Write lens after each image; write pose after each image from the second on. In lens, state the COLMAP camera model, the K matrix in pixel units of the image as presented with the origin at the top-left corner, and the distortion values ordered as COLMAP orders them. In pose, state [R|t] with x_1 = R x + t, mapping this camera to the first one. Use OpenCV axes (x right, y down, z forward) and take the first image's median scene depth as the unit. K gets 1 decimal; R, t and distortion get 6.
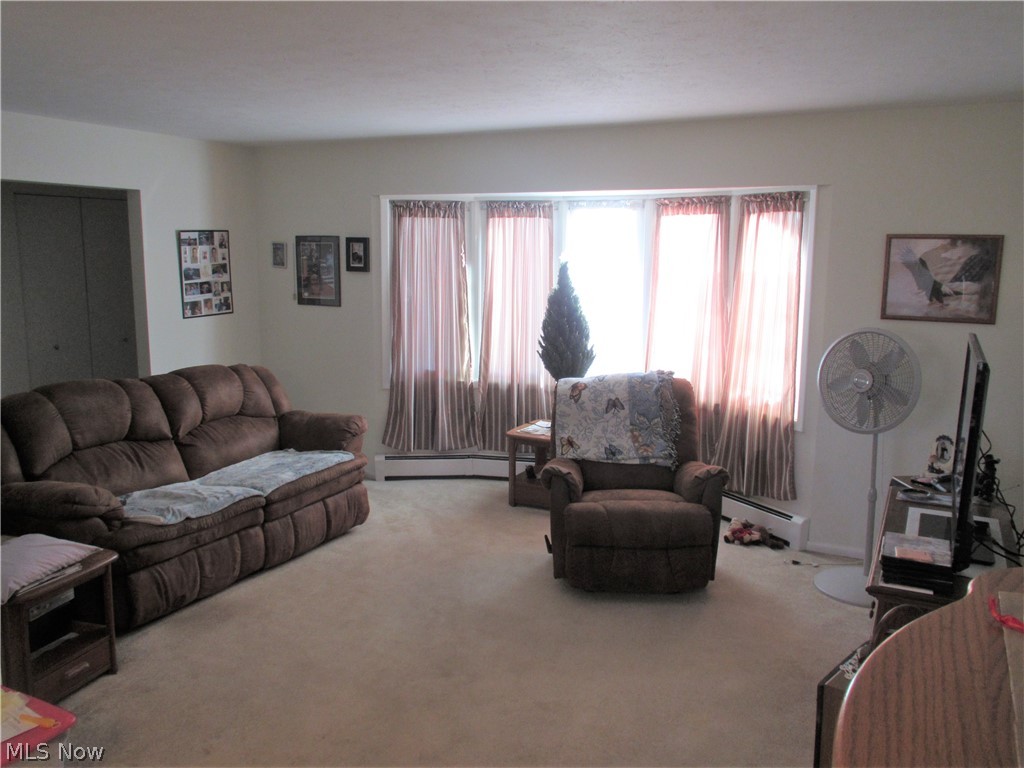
lens RADIAL K [[855.5, 0, 514.8], [0, 855.5, 385.2], [0, 0, 1]] dist [-0.011984, 0.008068]
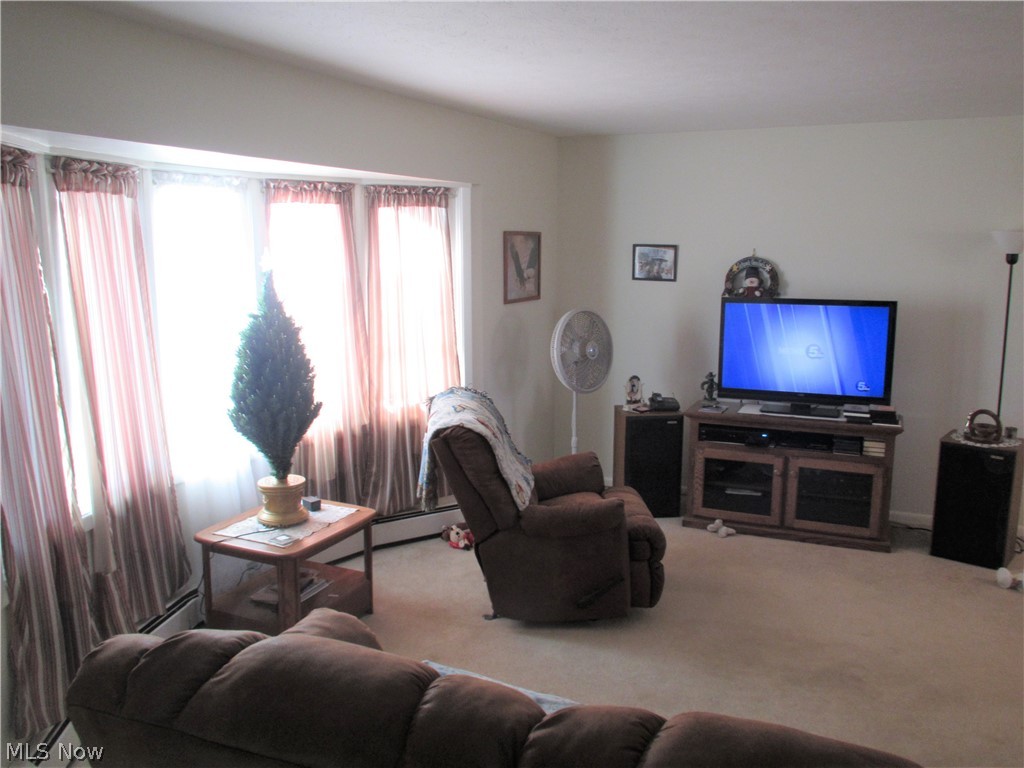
lens RADIAL K [[855.5, 0, 514.8], [0, 855.5, 385.2], [0, 0, 1]] dist [-0.011984, 0.008068]
pose [[-0.086133, -0.184144, 0.979118, -0.625394], [0.150420, 0.969101, 0.195492, -0.167161], [-0.984863, 0.164118, -0.055773, 0.910763]]
